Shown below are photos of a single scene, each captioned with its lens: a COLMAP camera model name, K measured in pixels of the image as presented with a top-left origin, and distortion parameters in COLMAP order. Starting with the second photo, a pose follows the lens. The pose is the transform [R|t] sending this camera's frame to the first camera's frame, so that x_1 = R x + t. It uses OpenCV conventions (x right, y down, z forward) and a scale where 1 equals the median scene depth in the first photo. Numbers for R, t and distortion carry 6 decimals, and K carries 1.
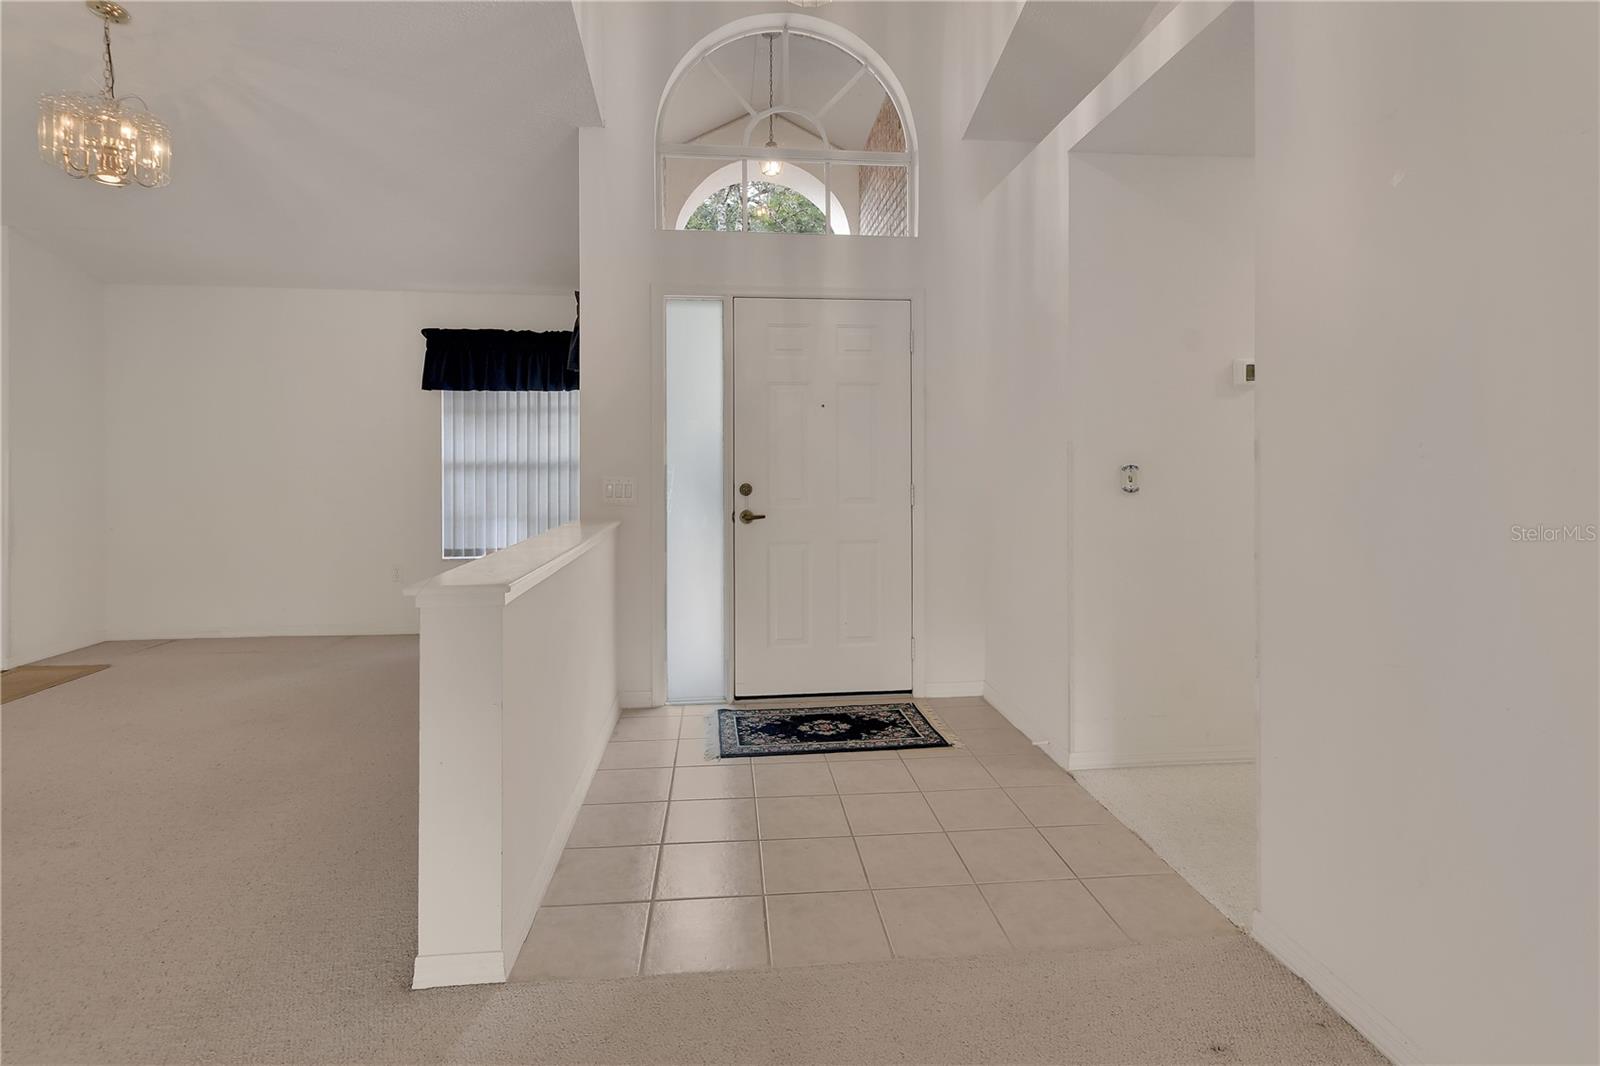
lens RADIAL K [[748.7, 0, 798.1], [0, 748.7, 467.1], [0, 0, 1]] dist [0.011009, 0.000272]
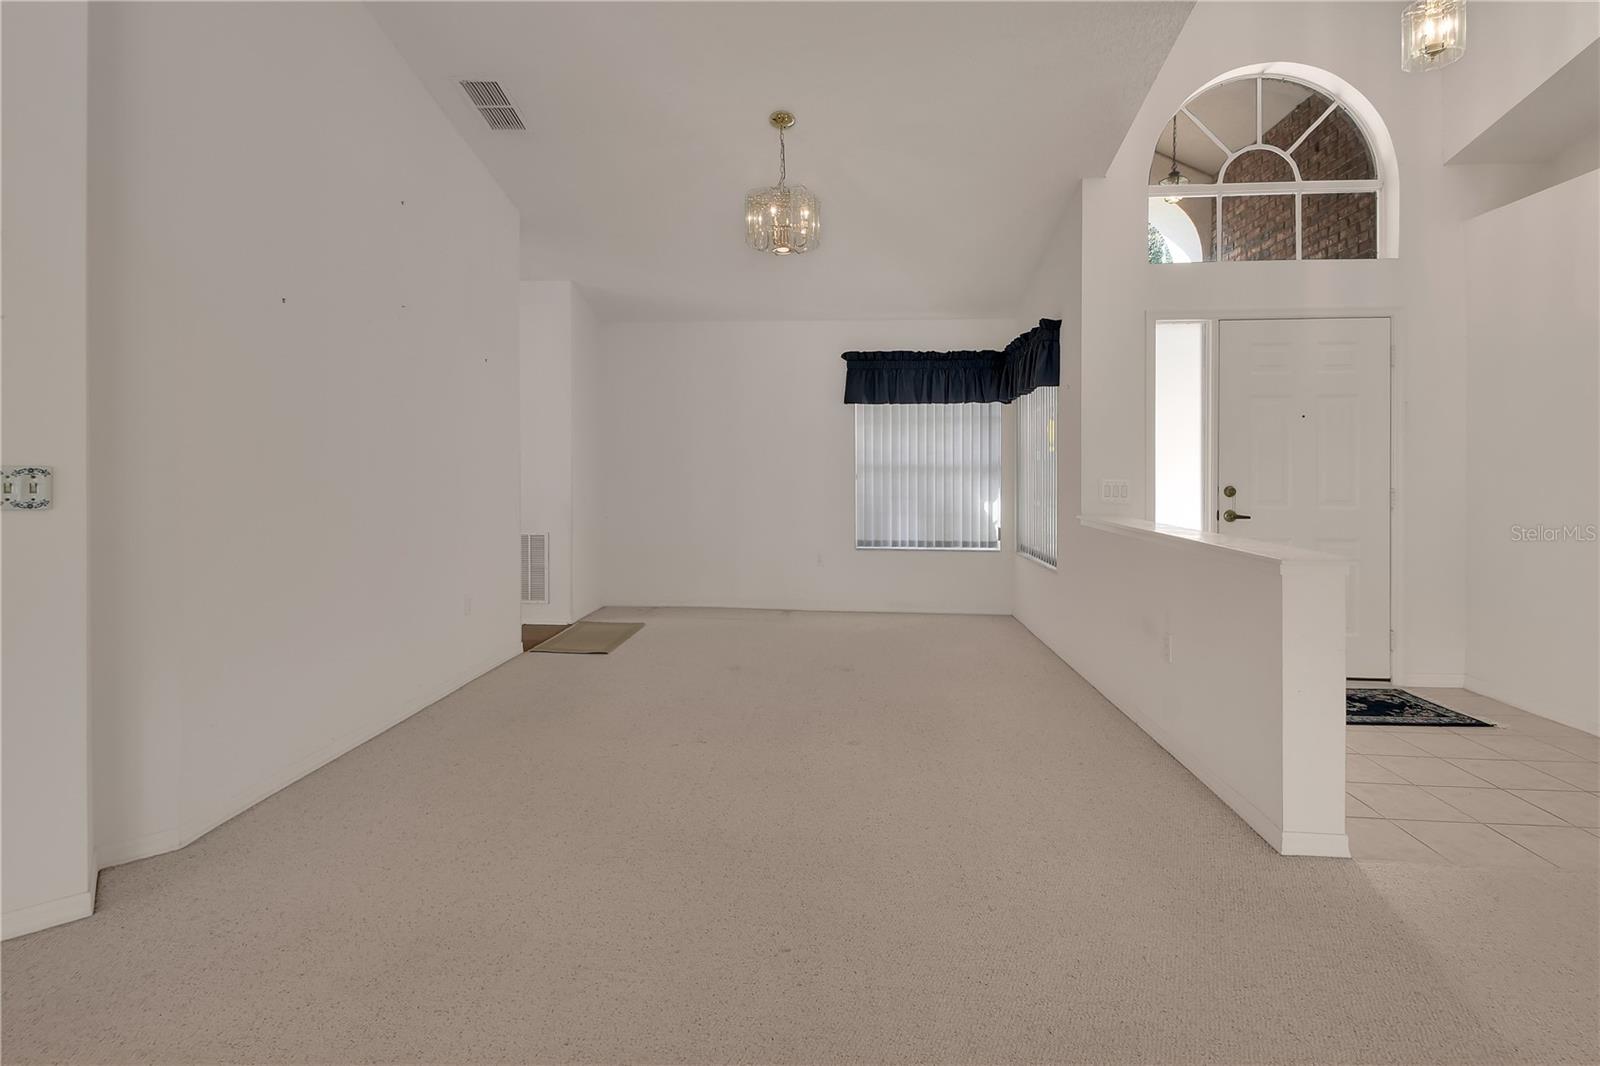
lens RADIAL K [[738.5, 0, 789.8], [0, 738.5, 480.0], [0, 0, 1]] dist [0.029269, -0.020568]
pose [[0.984713, 0.009005, -0.173950, -0.455871], [-0.006860, 0.999893, 0.012928, 0.002187], [0.174047, -0.011538, 0.984670, -0.184226]]
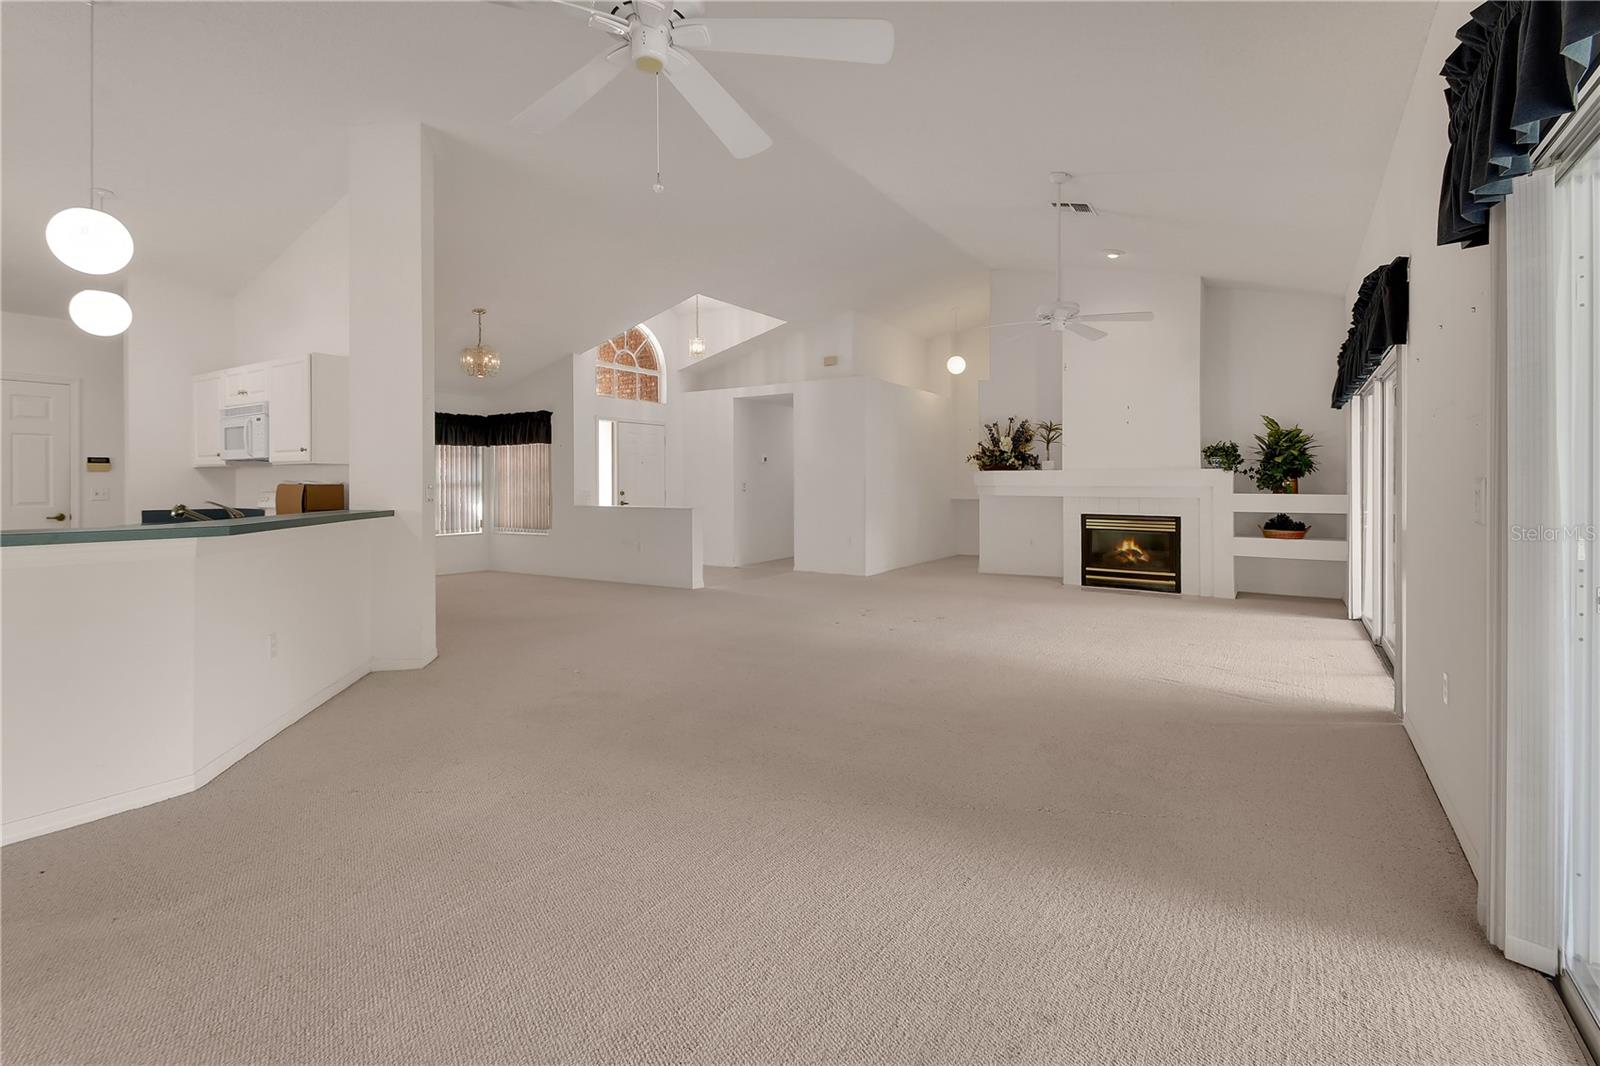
lens RADIAL K [[738.5, 0, 789.8], [0, 738.5, 480.0], [0, 0, 1]] dist [0.029269, -0.020568]
pose [[0.607414, 0.000183, 0.794386, -1.576597], [0.007365, 0.999956, -0.005863, 0.002199], [-0.794351, 0.009412, 0.607386, -0.949865]]
